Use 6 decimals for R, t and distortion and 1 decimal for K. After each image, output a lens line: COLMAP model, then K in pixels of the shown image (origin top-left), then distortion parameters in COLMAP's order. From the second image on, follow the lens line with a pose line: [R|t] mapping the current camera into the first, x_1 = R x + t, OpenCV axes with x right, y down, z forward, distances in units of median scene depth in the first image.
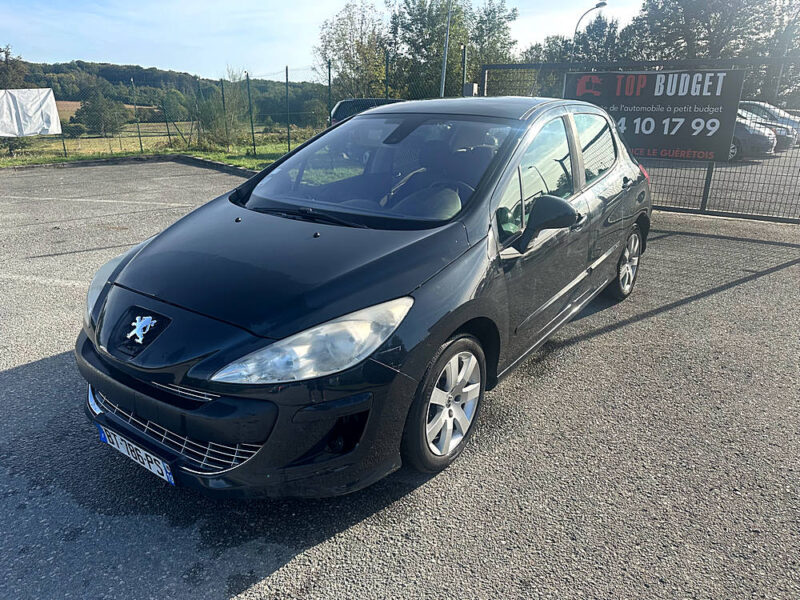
lens RADIAL K [[573.9, 0, 400.0], [0, 573.9, 300.0], [0, 0, 1]] dist [-0.005019, -0.004934]
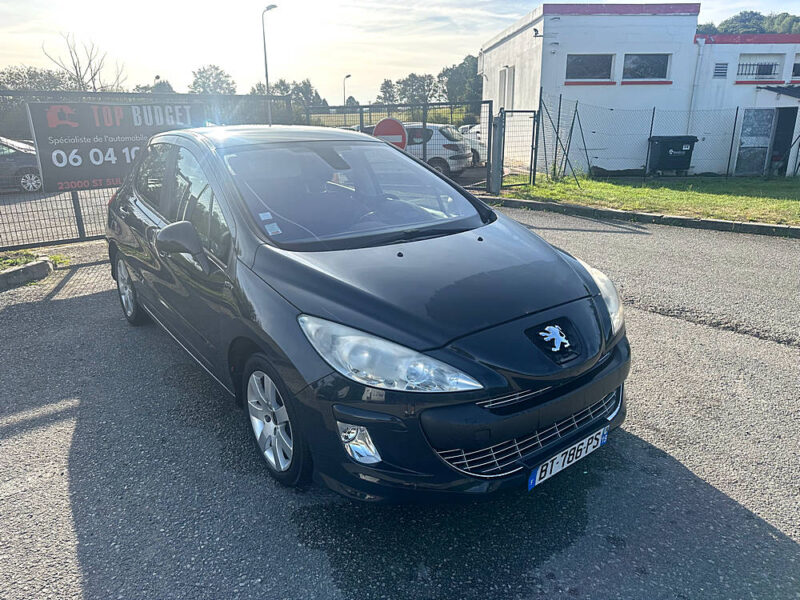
lens RADIAL K [[573.9, 0, 400.0], [0, 573.9, 300.0], [0, 0, 1]] dist [-0.005019, -0.004934]
pose [[0.271423, -0.289194, 0.917985, -0.485554], [0.335708, 0.922335, 0.191305, -0.102792], [-0.902014, 0.256250, 0.347428, 0.285787]]
